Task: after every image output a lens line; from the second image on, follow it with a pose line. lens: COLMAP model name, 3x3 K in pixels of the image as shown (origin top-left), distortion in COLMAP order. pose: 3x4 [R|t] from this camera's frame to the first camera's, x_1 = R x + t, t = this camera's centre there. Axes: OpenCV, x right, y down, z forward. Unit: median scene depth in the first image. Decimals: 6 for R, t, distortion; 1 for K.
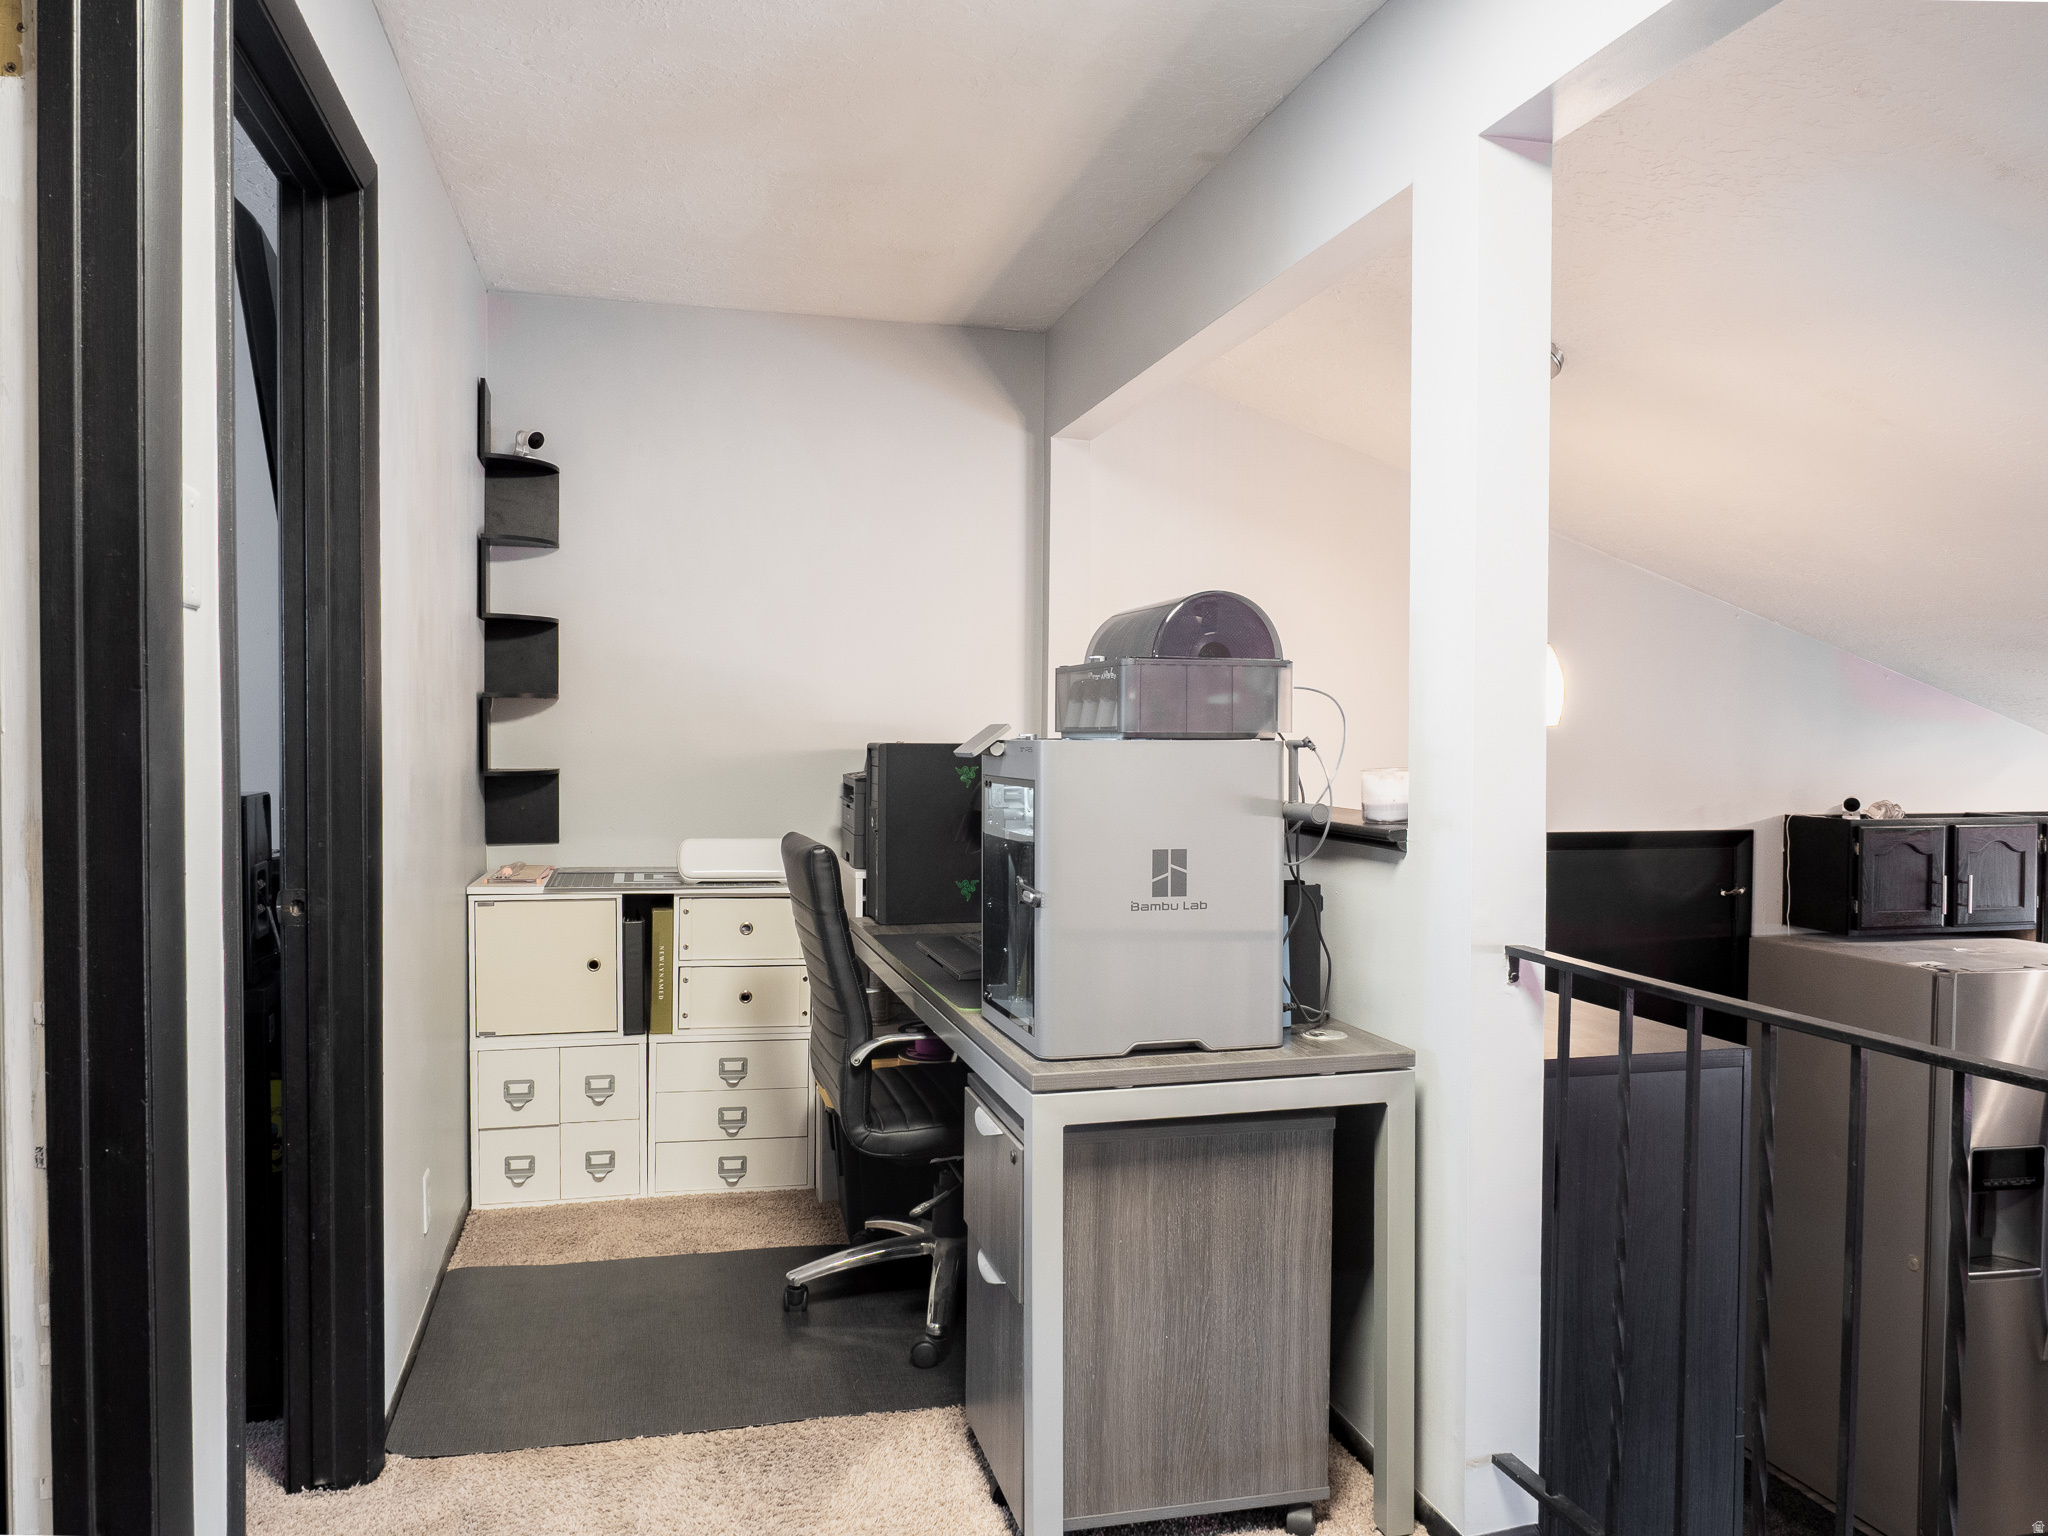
lens RADIAL K [[1509.0, 0, 1019.5], [0, 1509.0, 764.5], [0, 0, 1]] dist [-0.019542, 0.004972]
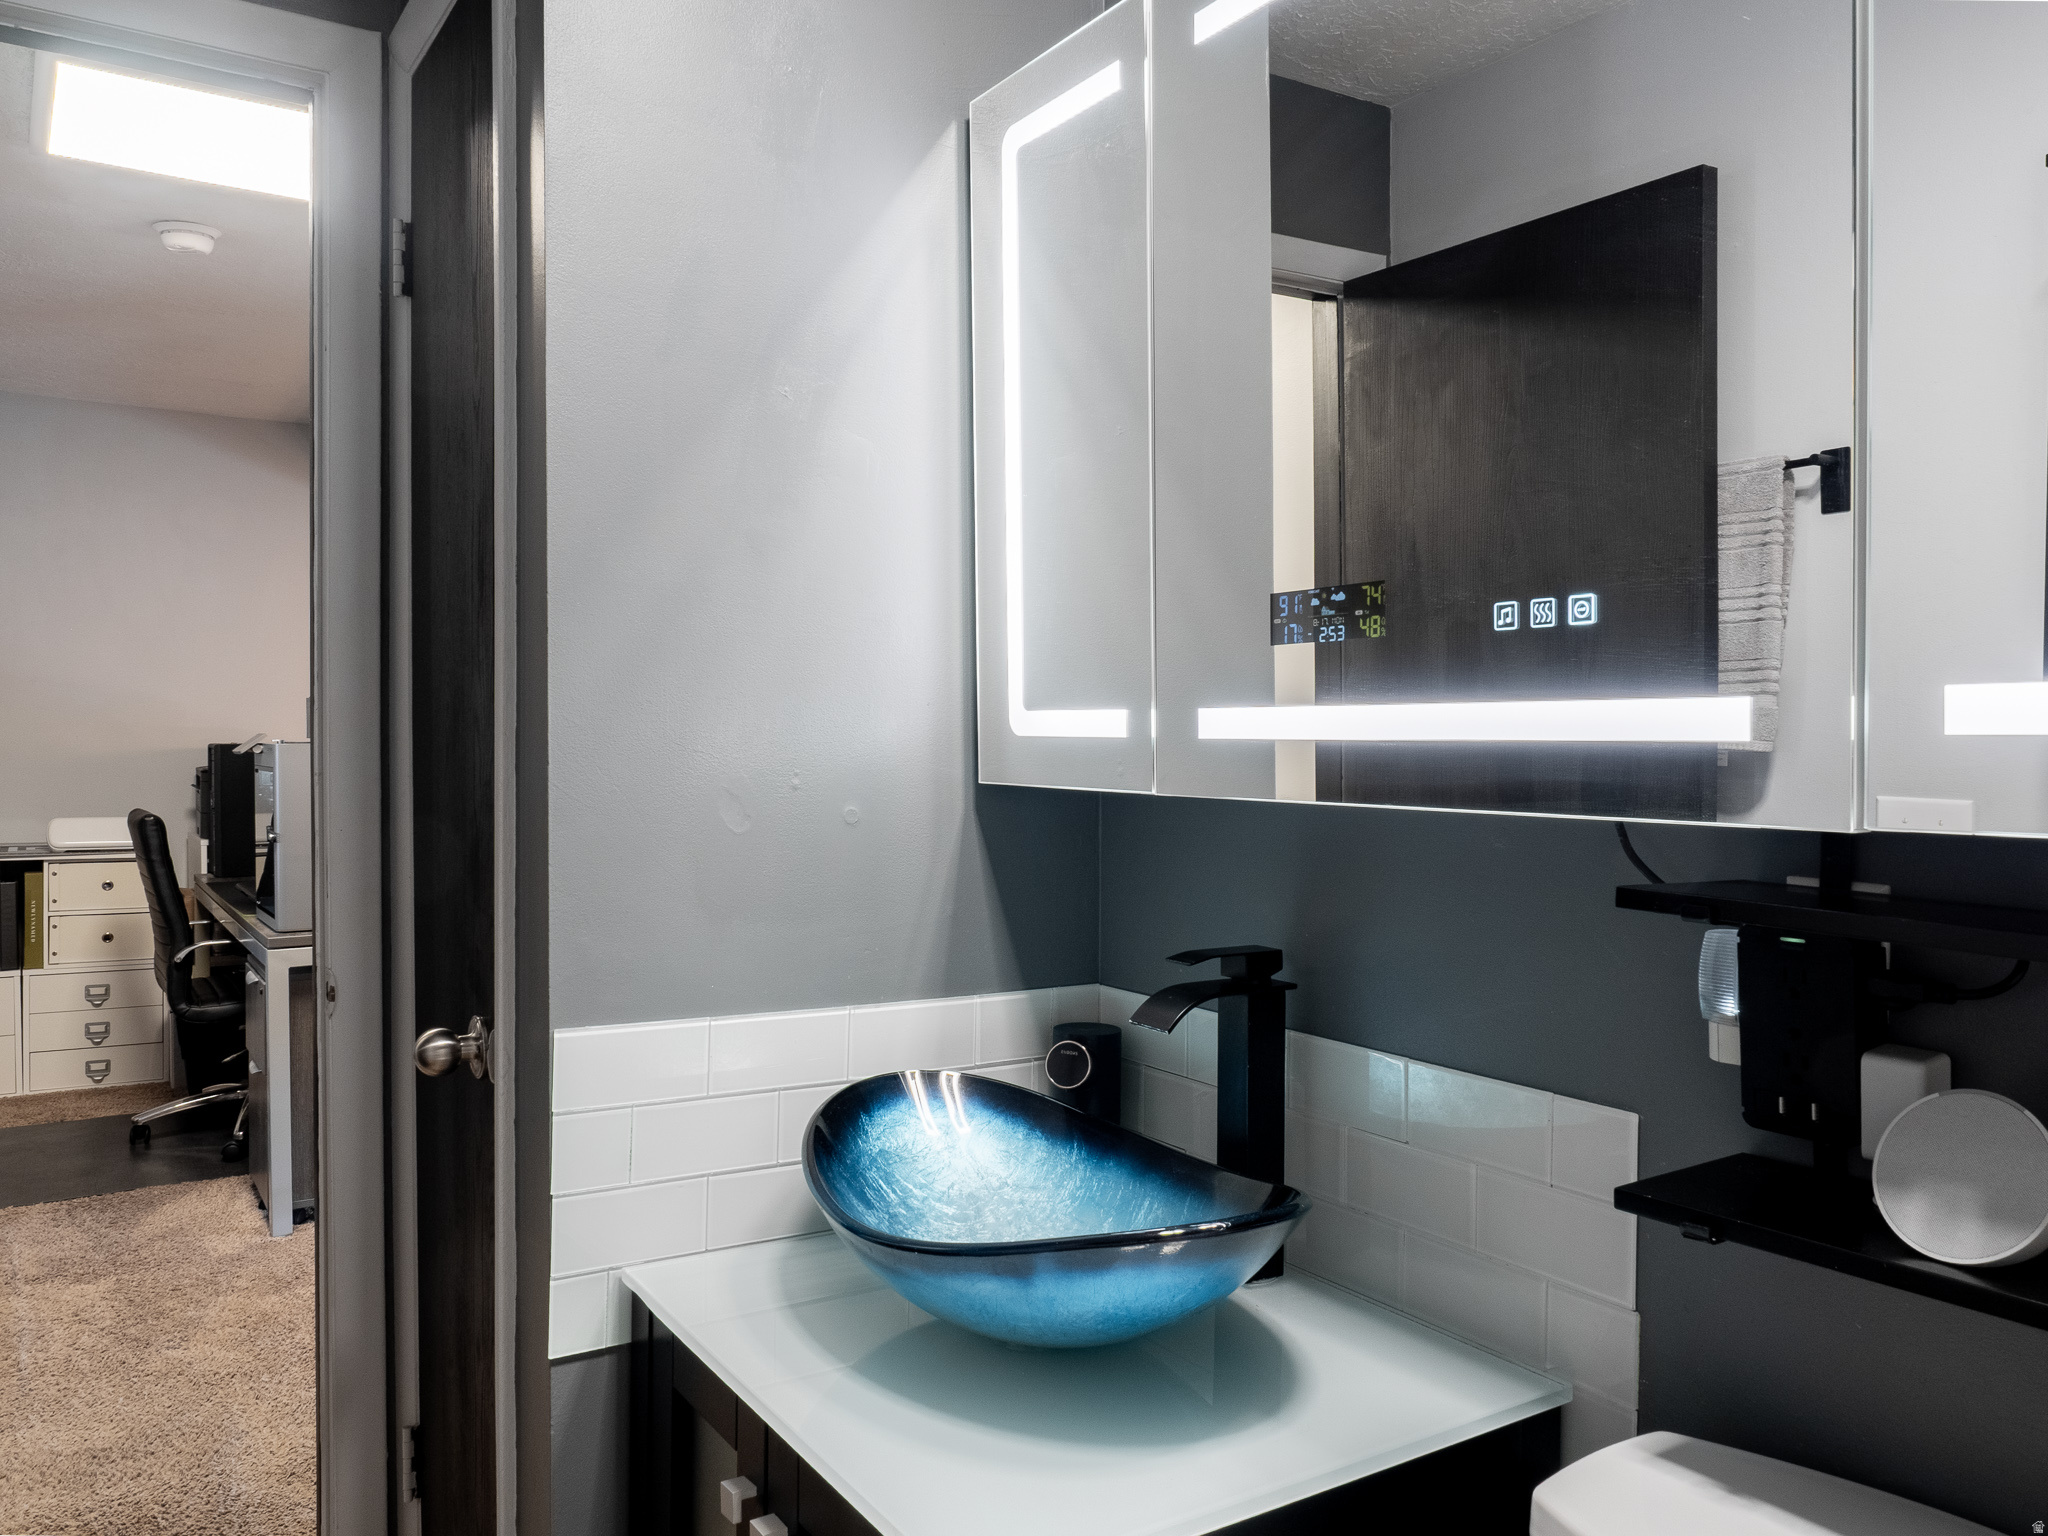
lens RADIAL K [[1509.0, 0, 1031.7], [0, 1509.0, 773.1], [0, 0, 1]] dist [-0.019542, 0.004972]
pose [[0.942931, -0.008944, 0.332869, 0.146354], [0.006228, 0.999938, 0.009225, 0.003802], [-0.332931, -0.006626, 0.942928, -0.505280]]
